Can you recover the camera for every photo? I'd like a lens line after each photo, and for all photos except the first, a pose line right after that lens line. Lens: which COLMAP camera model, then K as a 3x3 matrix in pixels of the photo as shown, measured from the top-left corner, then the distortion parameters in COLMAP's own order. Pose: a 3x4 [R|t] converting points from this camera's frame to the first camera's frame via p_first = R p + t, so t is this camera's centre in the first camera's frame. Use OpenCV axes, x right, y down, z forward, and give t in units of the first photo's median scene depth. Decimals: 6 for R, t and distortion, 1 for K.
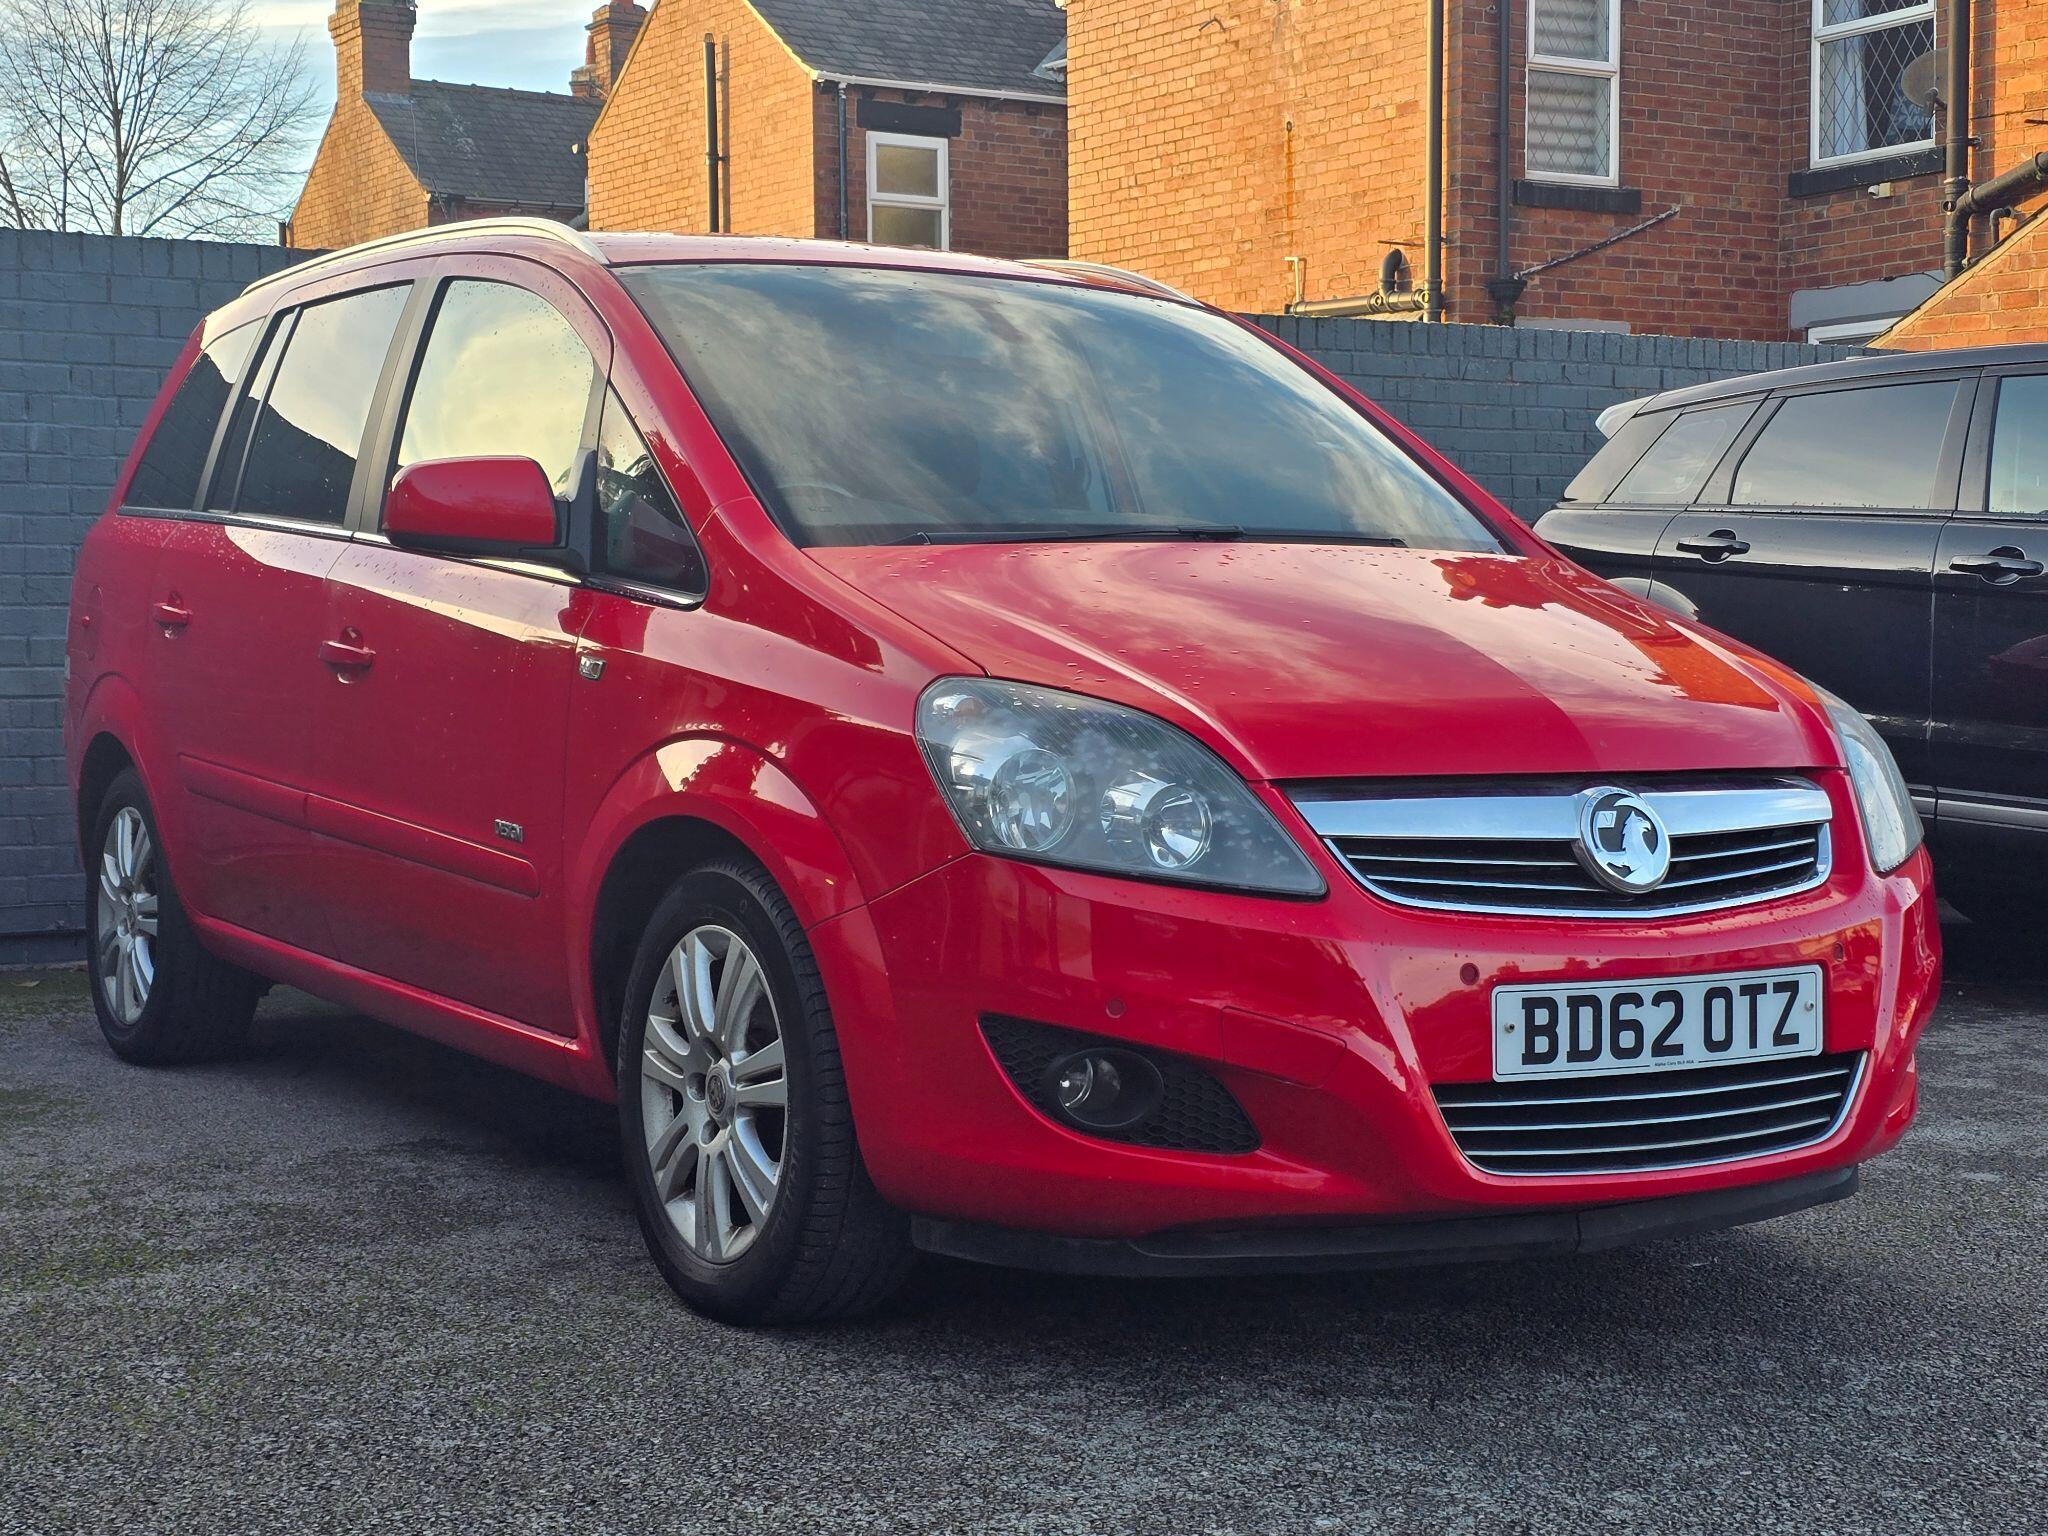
lens RADIAL K [[3150.4, 0, 1031.7], [0, 3150.4, 738.8], [0, 0, 1]] dist [0.197584, -0.588839]
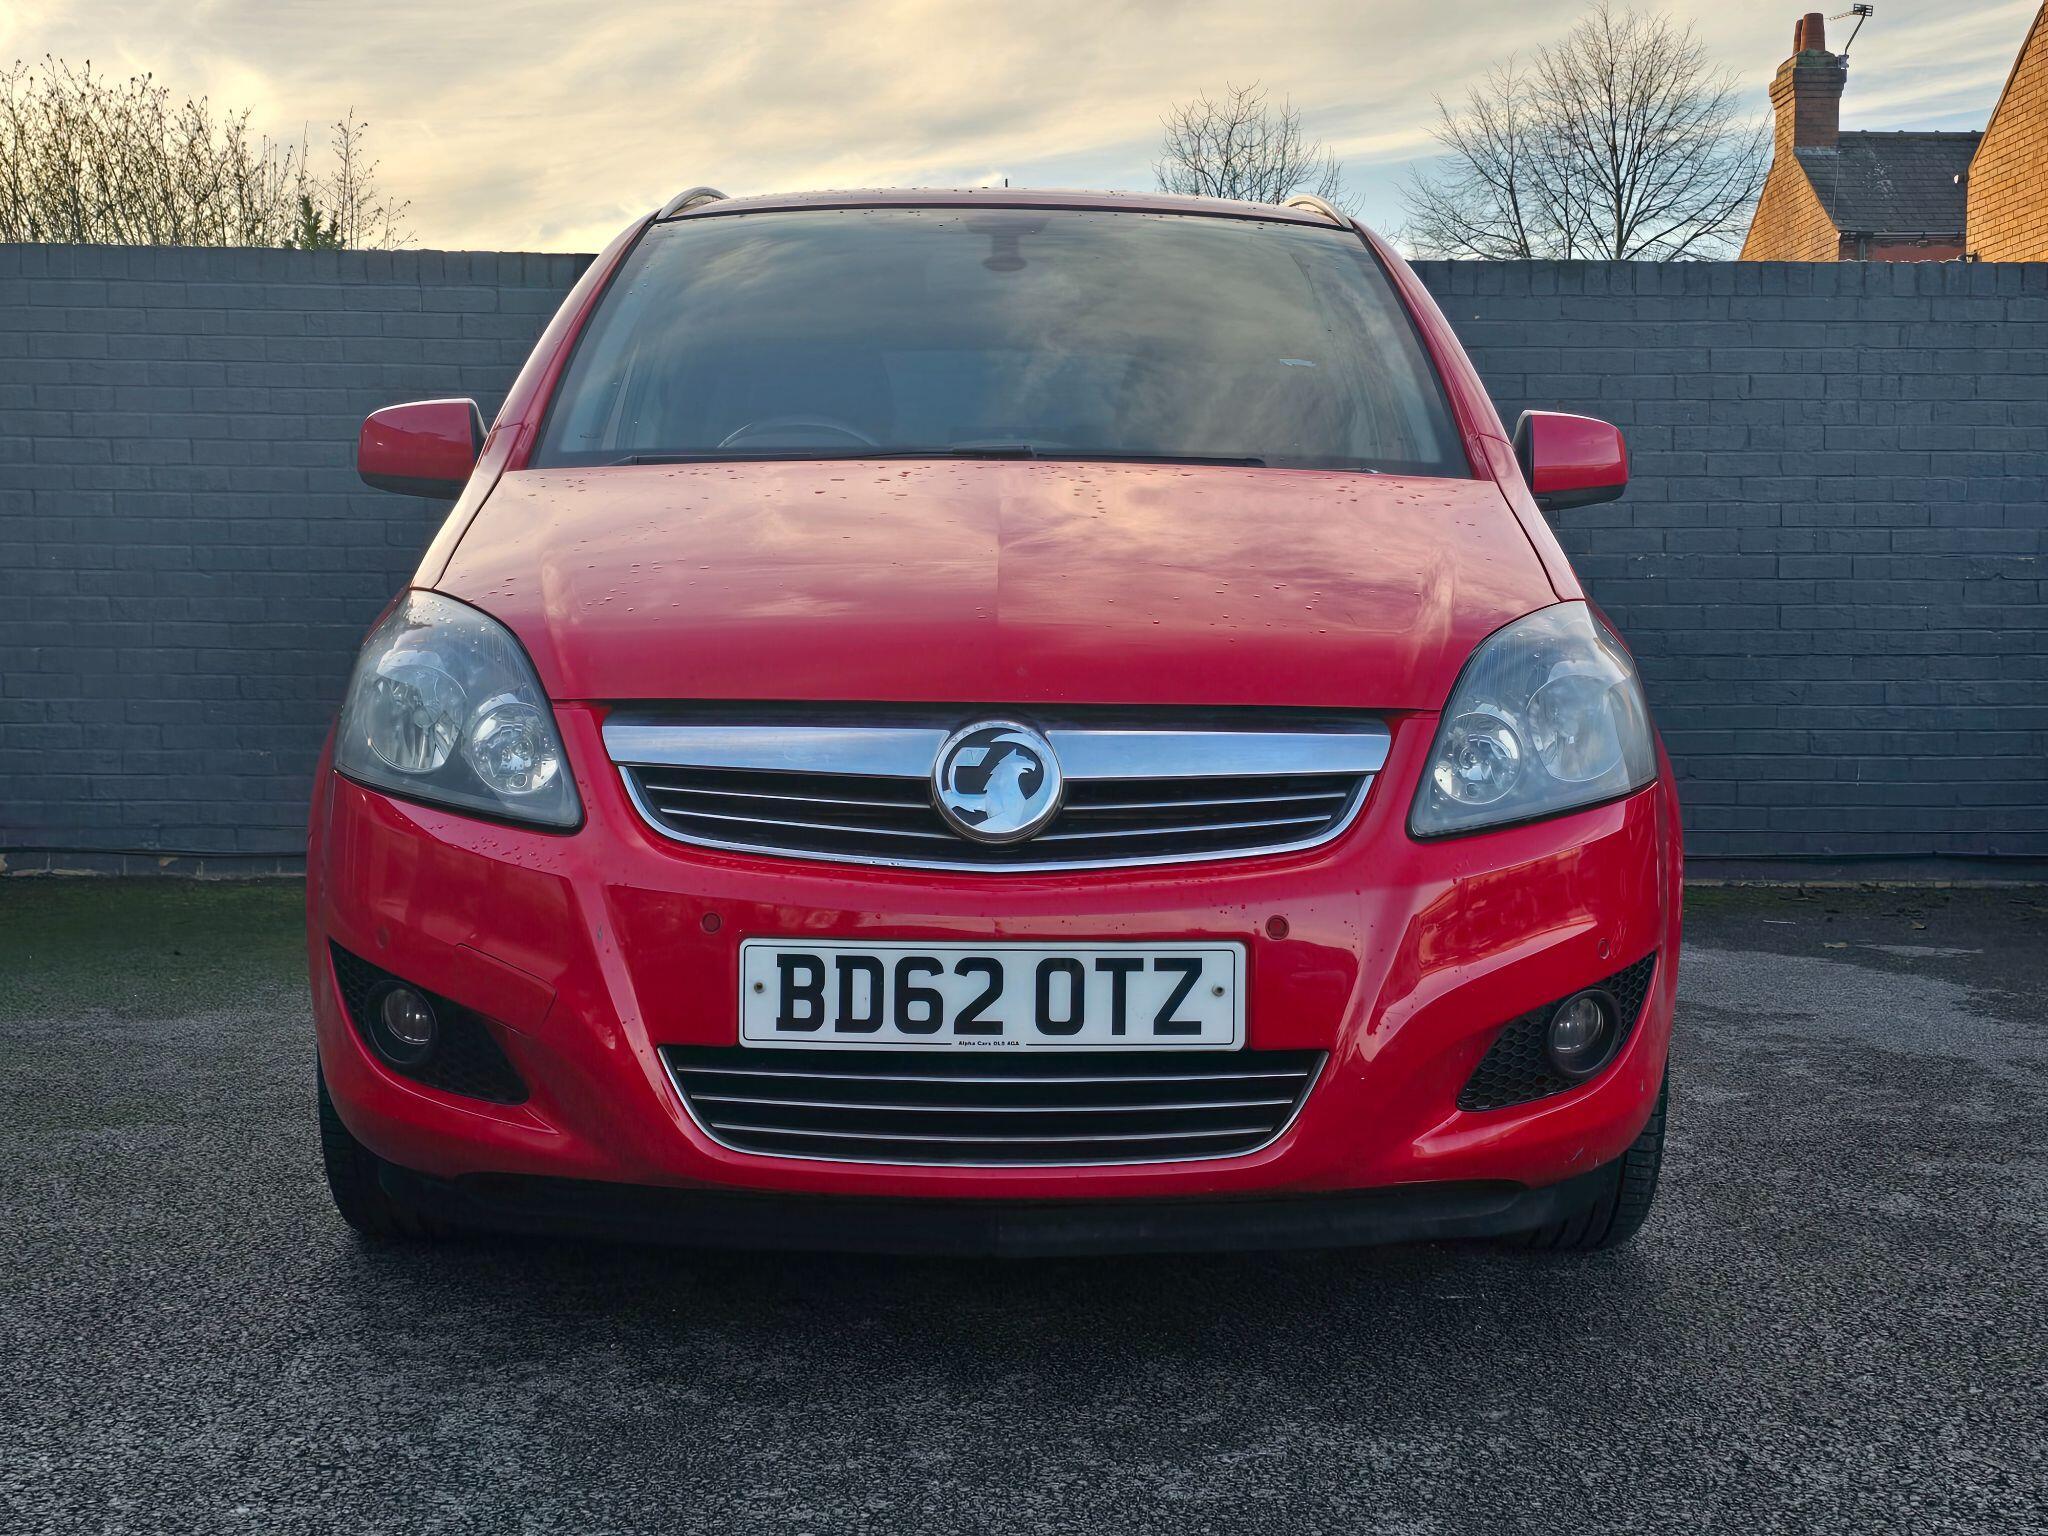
lens RADIAL K [[2686.2, 0, 1049.2], [0, 2686.2, 766.2], [0, 0, 1]] dist [0.151321, -0.333959]
pose [[0.864417, 0.030150, -0.501871, 0.532789], [-0.022564, 0.999521, 0.021182, 0.011499], [0.502269, -0.006986, 0.864683, 0.358526]]
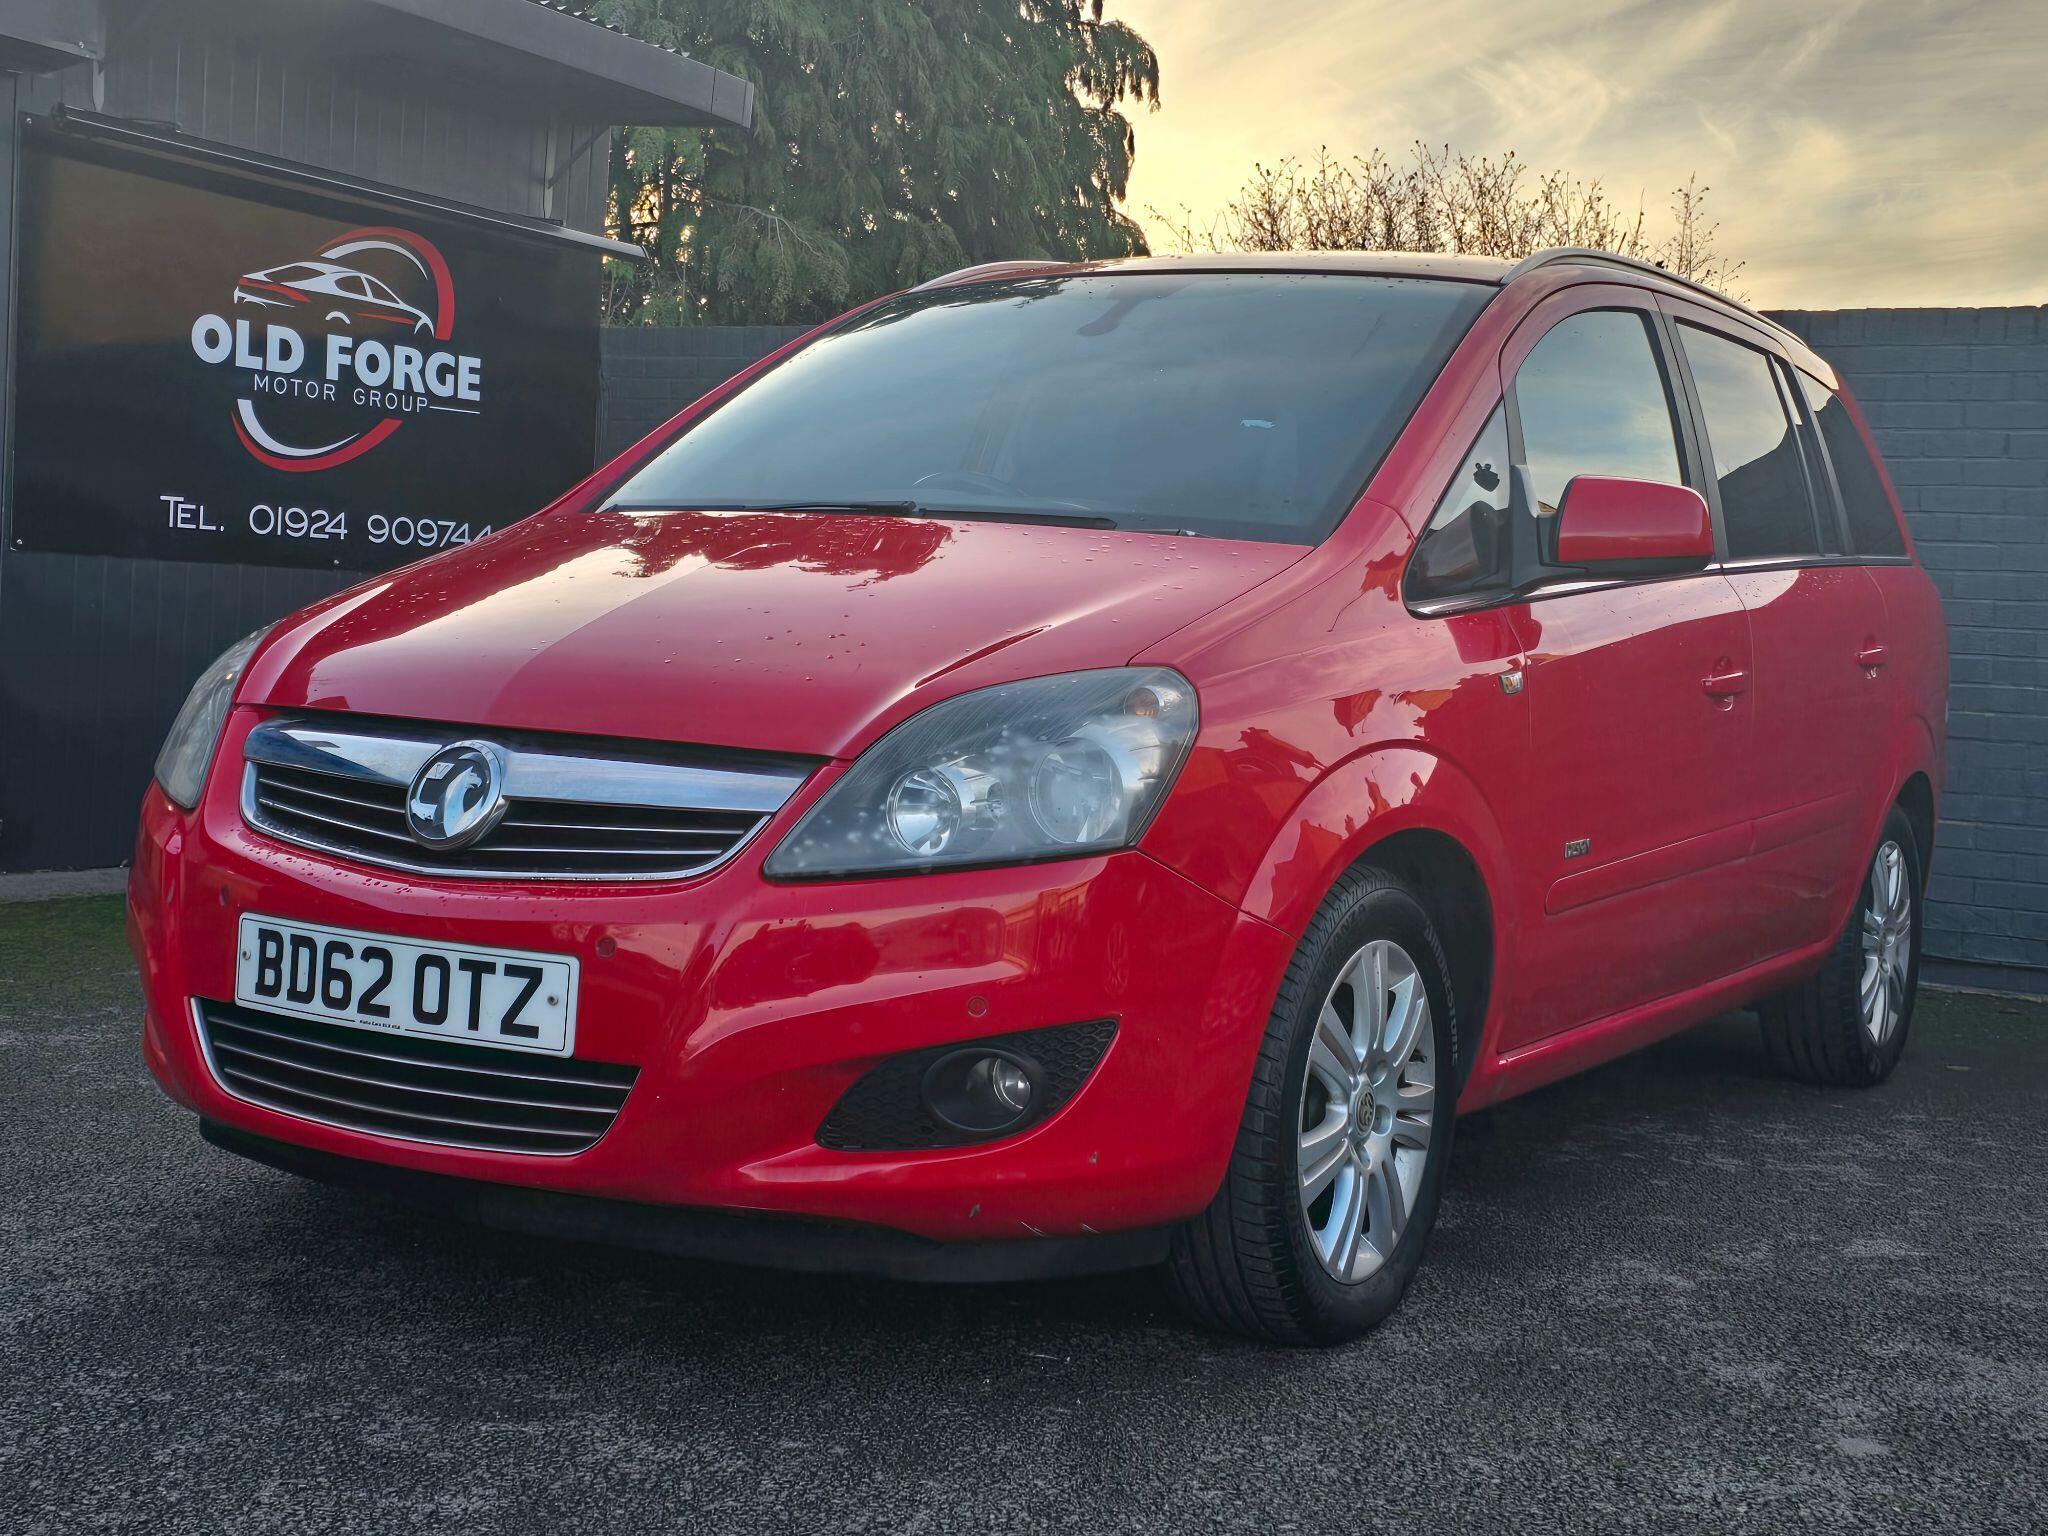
lens RADIAL K [[2686.2, 0, 1049.2], [0, 2686.2, 766.2], [0, 0, 1]] dist [0.151321, -0.333959]
pose [[0.483188, 0.066753, -0.872968, 0.931706], [-0.084501, 0.995990, 0.029388, -0.014979], [0.871429, 0.059567, 0.486891, 0.717417]]
